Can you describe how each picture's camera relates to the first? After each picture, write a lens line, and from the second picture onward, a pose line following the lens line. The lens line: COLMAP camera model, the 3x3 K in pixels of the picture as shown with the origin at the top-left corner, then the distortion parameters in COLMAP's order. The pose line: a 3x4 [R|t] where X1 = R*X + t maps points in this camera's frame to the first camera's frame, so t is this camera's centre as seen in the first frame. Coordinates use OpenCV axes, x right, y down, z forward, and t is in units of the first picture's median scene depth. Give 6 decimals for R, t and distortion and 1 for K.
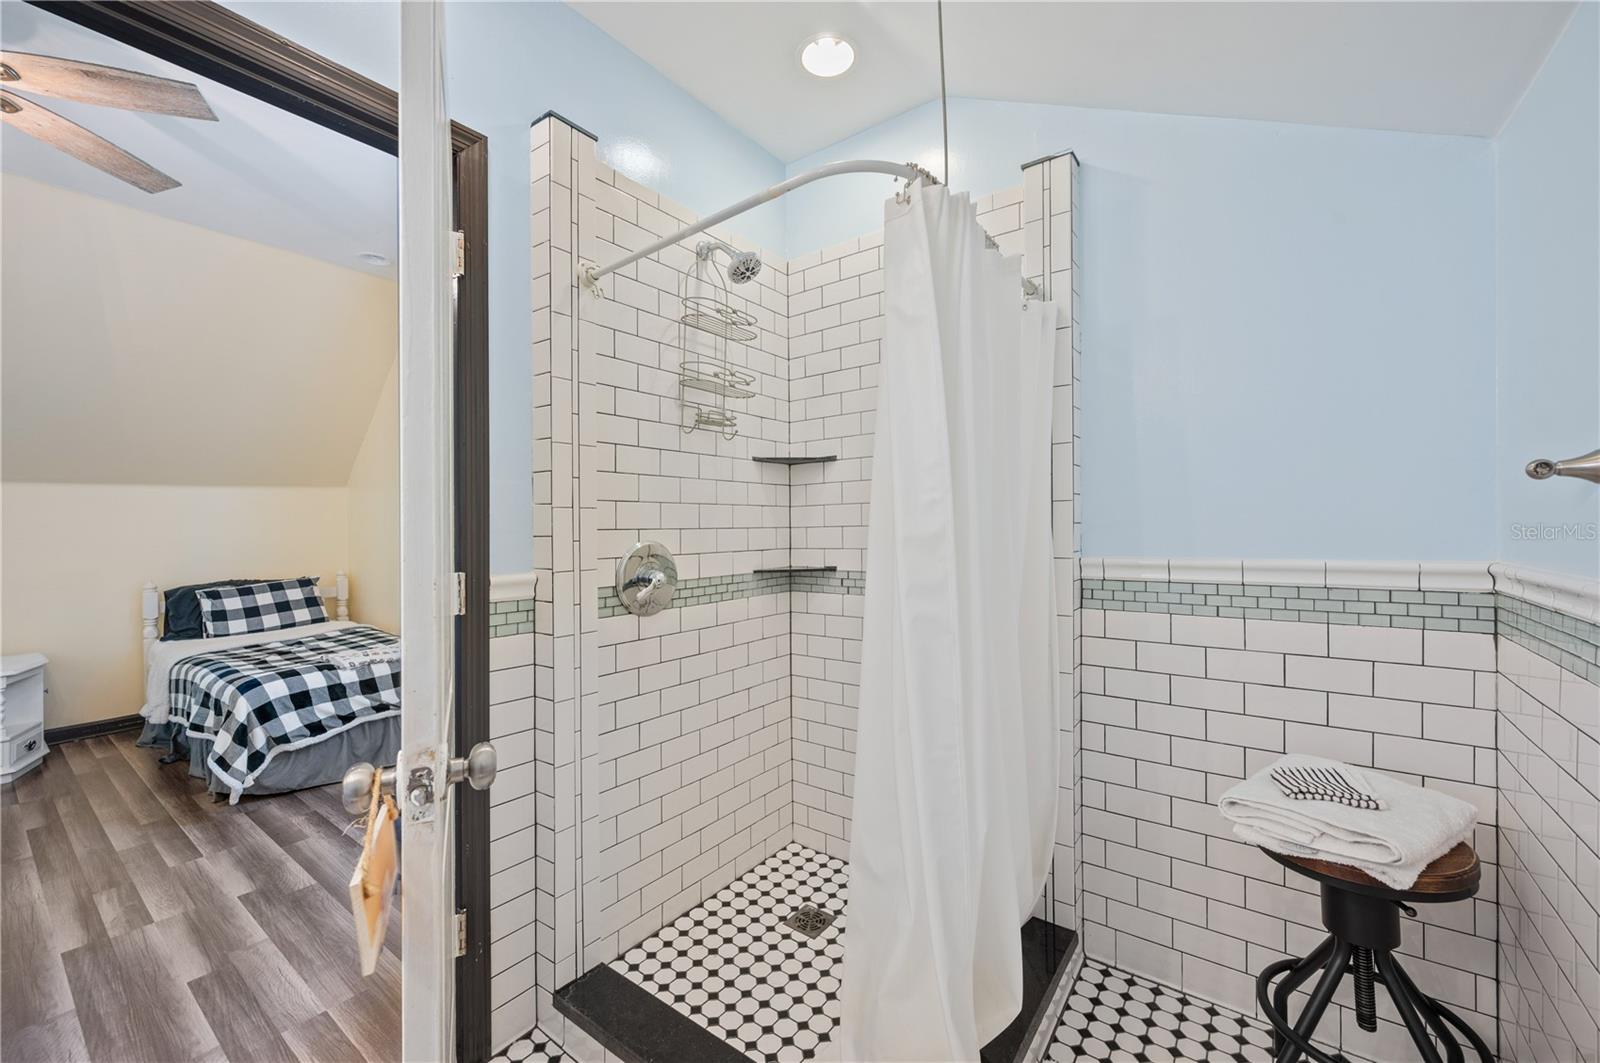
lens RADIAL K [[641.7, 0, 790.5], [0, 641.7, 522.7], [0, 0, 1]] dist [0.008350, -0.000479]
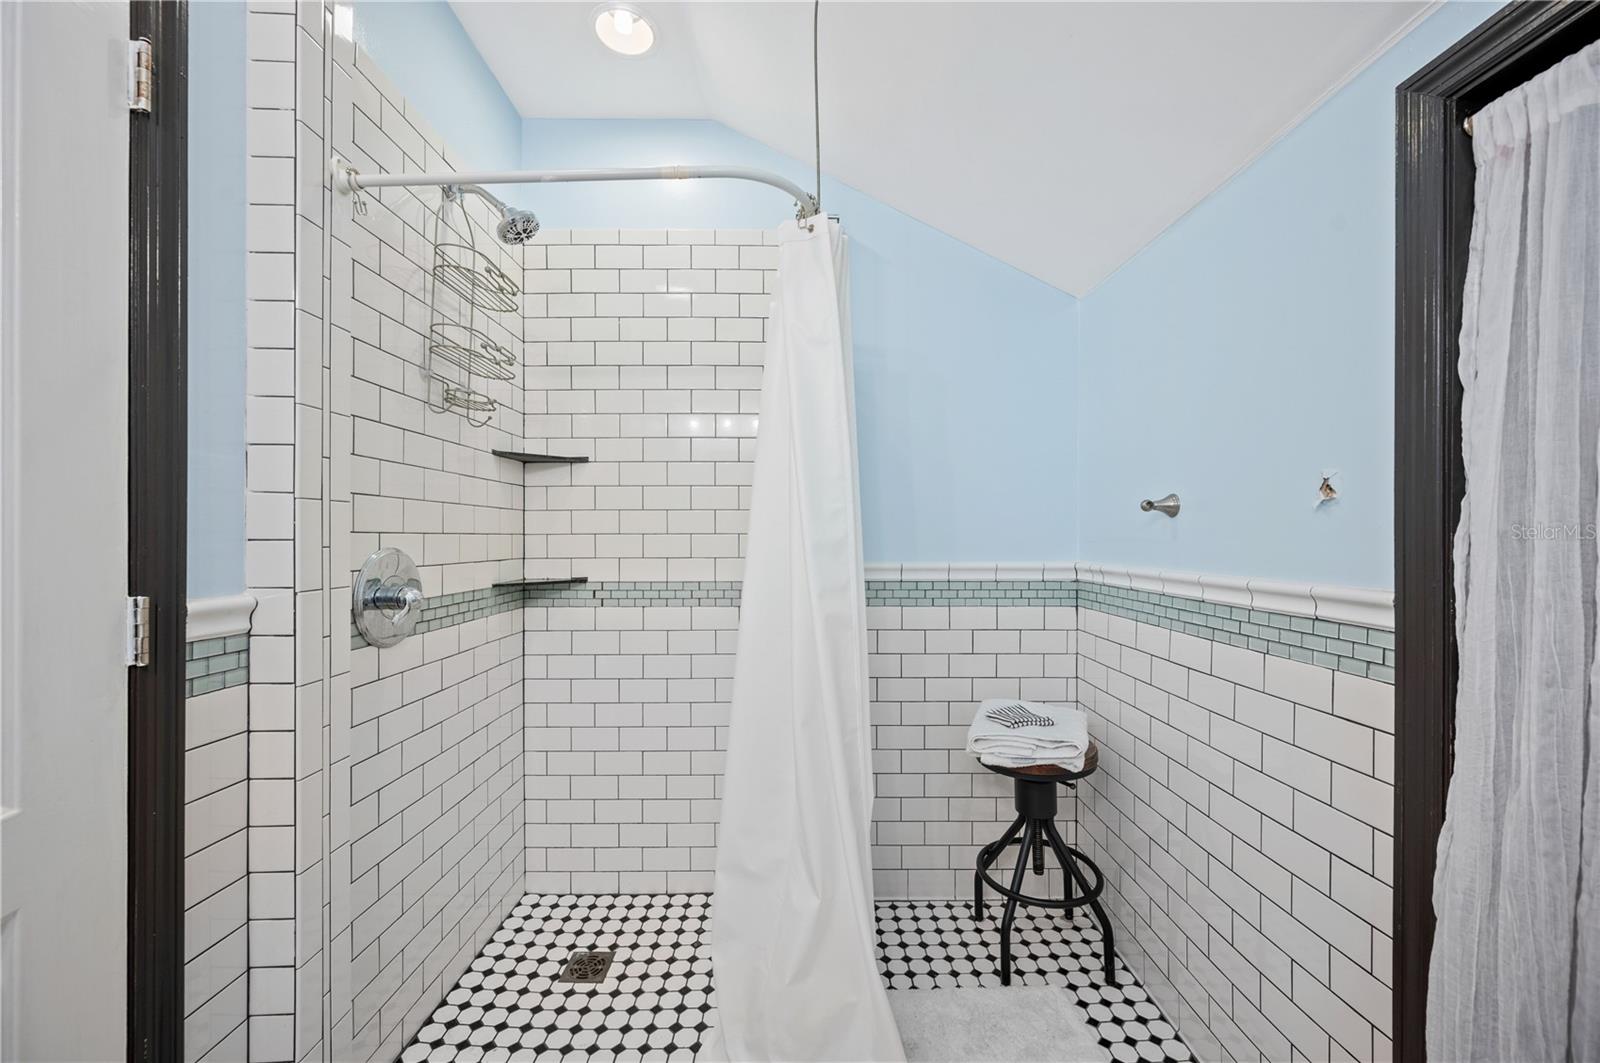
lens RADIAL K [[641.7, 0, 803.5], [0, 641.7, 534.5], [0, 0, 1]] dist [0.008350, -0.000479]
pose [[0.795489, 0.015845, 0.605761, -0.292334], [-0.015534, 0.999863, -0.005754, 0.008957], [-0.605769, -0.004832, 0.795626, 0.095647]]
